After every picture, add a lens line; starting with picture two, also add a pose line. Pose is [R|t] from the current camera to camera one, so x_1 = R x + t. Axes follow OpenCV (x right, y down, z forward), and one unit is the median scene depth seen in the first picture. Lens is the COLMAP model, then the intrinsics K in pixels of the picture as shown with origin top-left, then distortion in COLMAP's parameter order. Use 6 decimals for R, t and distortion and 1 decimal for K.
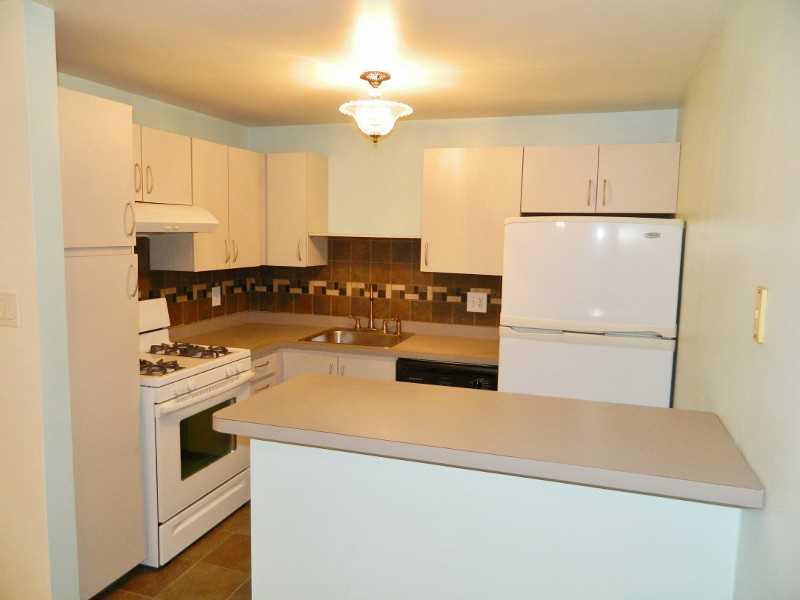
lens RADIAL K [[585.9, 0, 396.7], [0, 585.9, 295.5], [0, 0, 1]] dist [0.007442, -0.013416]
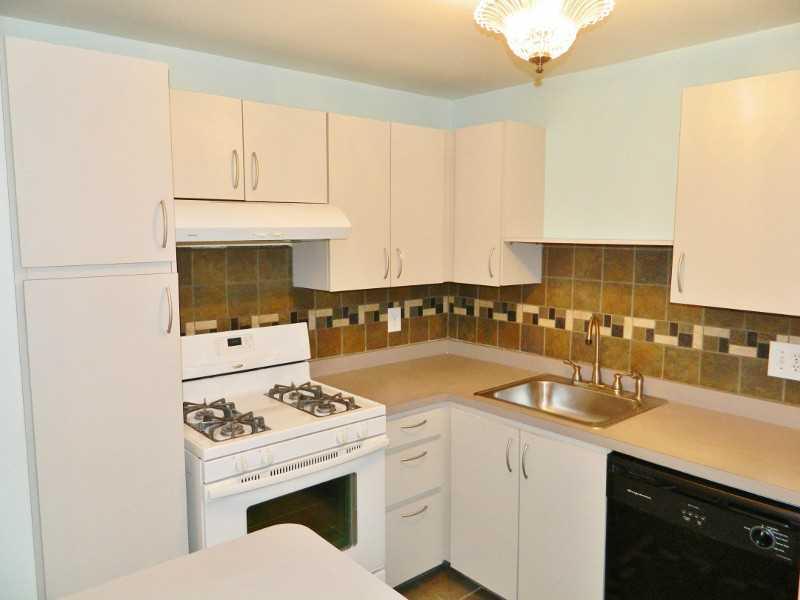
lens RADIAL K [[585.9, 0, 398.7], [0, 585.9, 297.6], [0, 0, 1]] dist [0.007442, -0.013416]
pose [[0.861043, 0.041953, -0.506799, 0.096027], [-0.041603, 0.999062, 0.012019, -0.038795], [0.506828, 0.010736, 0.861980, 0.335590]]
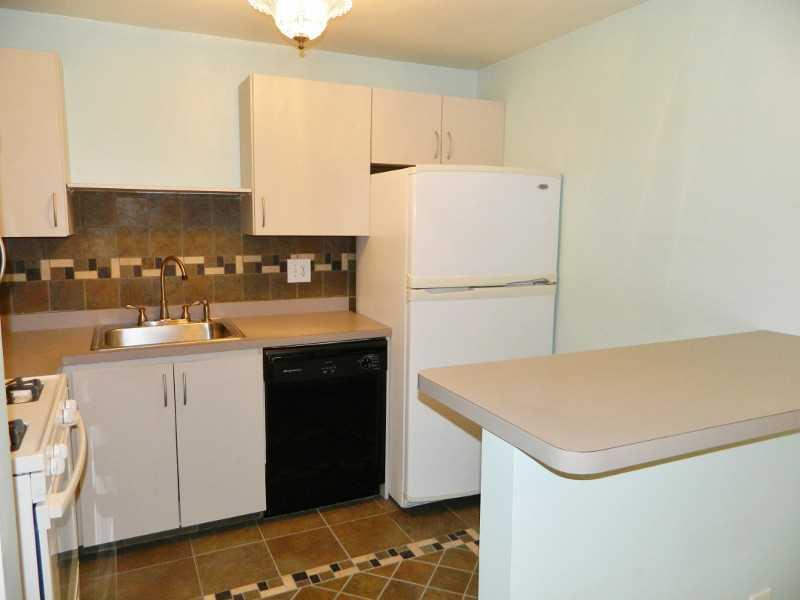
lens RADIAL K [[585.9, 0, 400.7], [0, 585.9, 302.3], [0, 0, 1]] dist [0.007442, -0.013416]
pose [[0.716946, -0.115126, 0.687557, -0.338812], [0.076629, 0.993308, 0.086417, -0.005006], [-0.692904, -0.009269, 0.720970, 0.284991]]
